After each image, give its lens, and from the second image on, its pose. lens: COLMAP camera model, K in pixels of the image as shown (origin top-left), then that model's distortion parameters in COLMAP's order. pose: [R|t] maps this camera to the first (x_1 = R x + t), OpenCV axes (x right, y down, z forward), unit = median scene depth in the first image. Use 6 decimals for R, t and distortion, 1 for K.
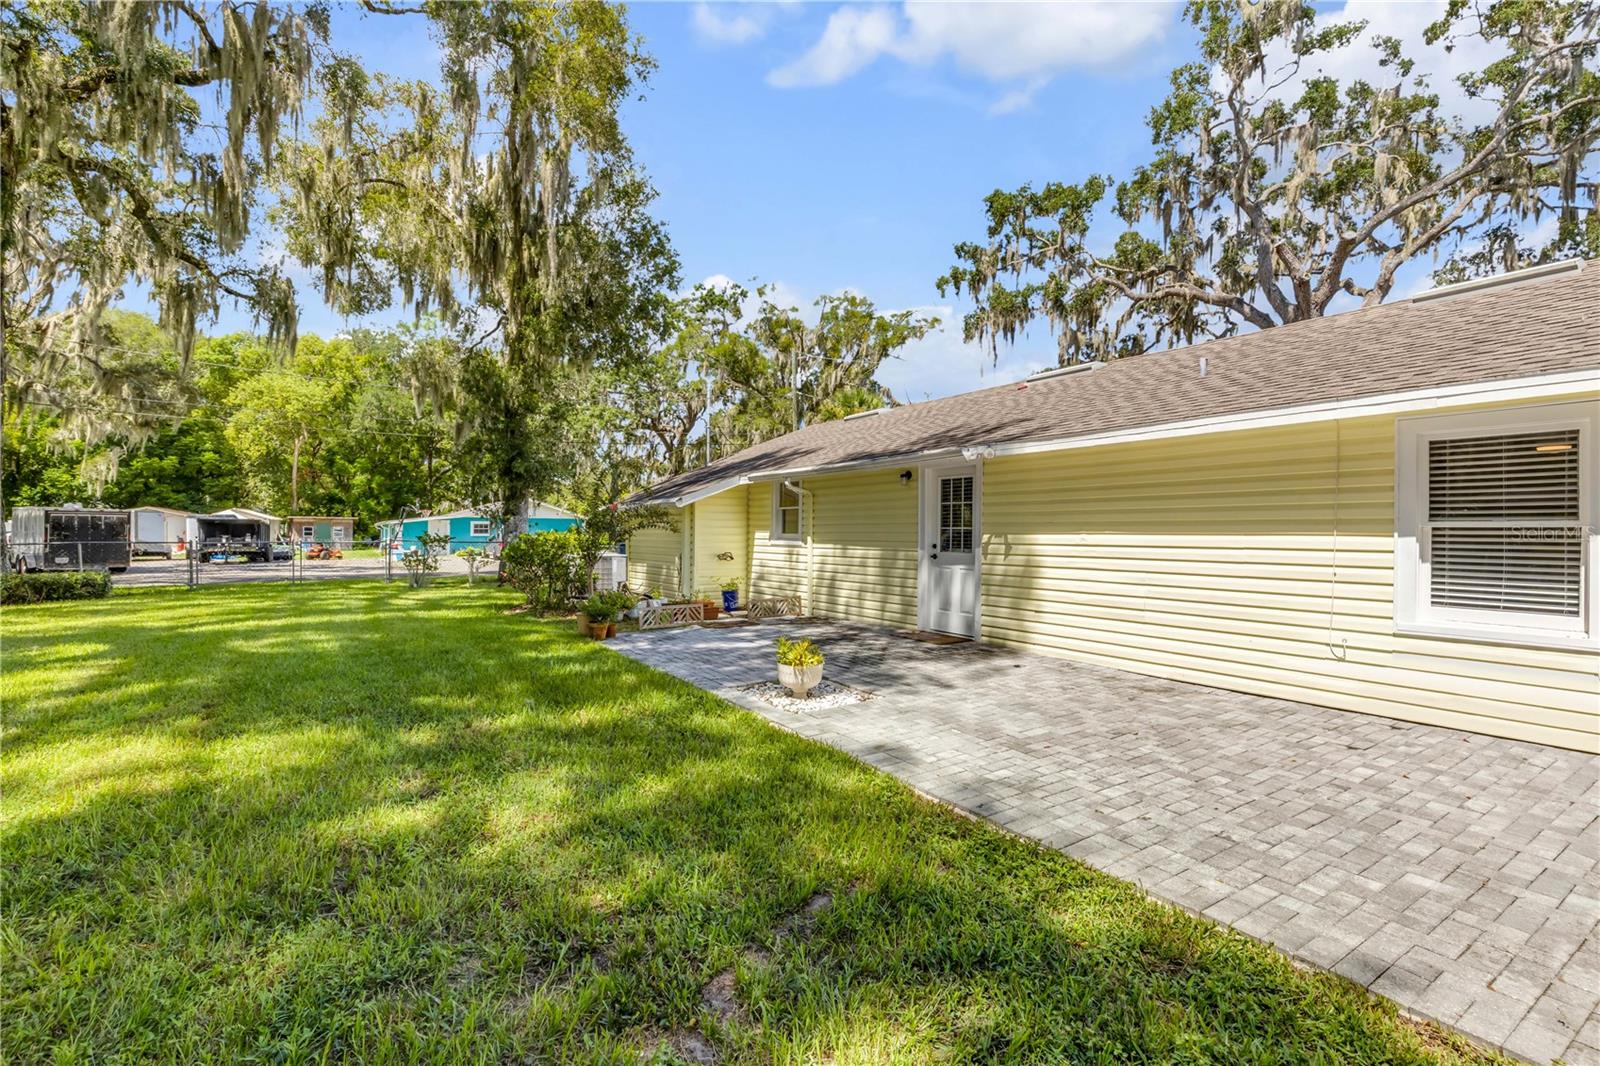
lens RADIAL K [[716.3, 0, 798.7], [0, 716.3, 532.4], [0, 0, 1]] dist [0.003347, -0.000651]
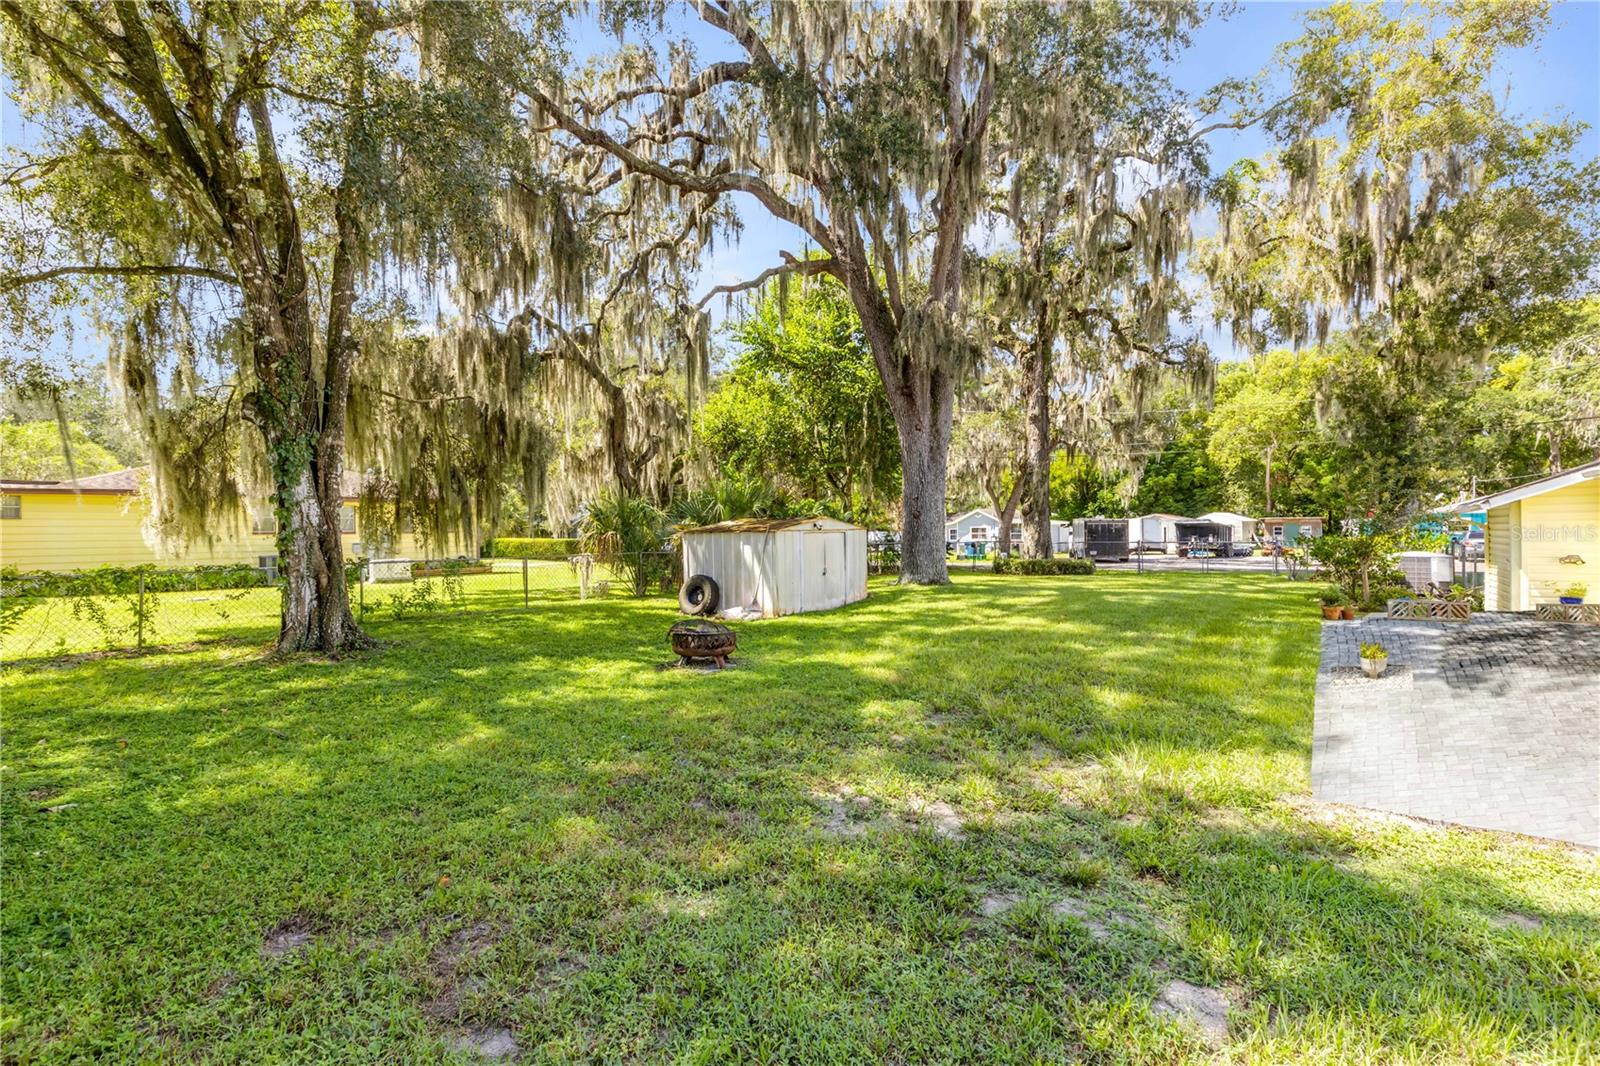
lens RADIAL K [[716.3, 0, 798.7], [0, 716.3, 532.4], [0, 0, 1]] dist [0.003347, -0.000651]
pose [[0.336634, -0.009425, -0.941589, 0.212649], [0.011516, 0.999916, -0.005892, -0.003454], [0.941565, -0.008860, 0.336714, -0.115830]]
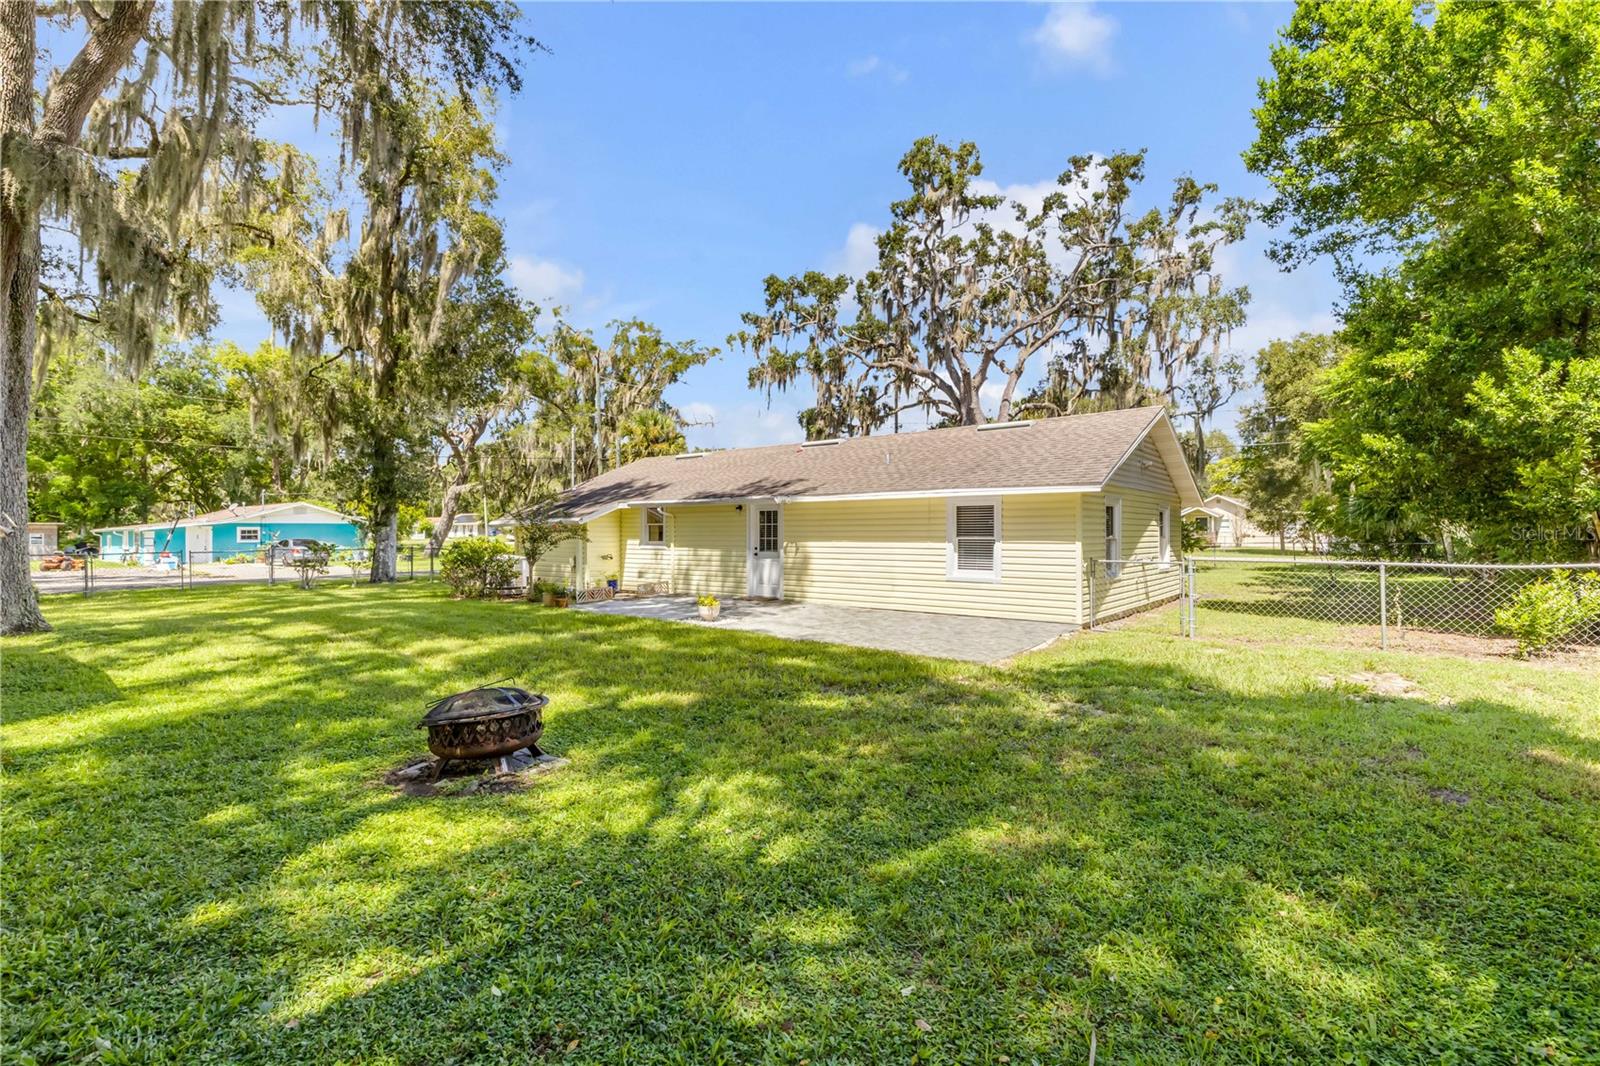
lens RADIAL K [[716.3, 0, 798.7], [0, 716.3, 532.4], [0, 0, 1]] dist [0.003347, -0.000651]
pose [[0.948409, -0.009243, 0.316914, -0.095699], [0.008820, 0.999957, 0.002769, -0.008619], [-0.316926, 0.000169, 0.948450, -0.254147]]
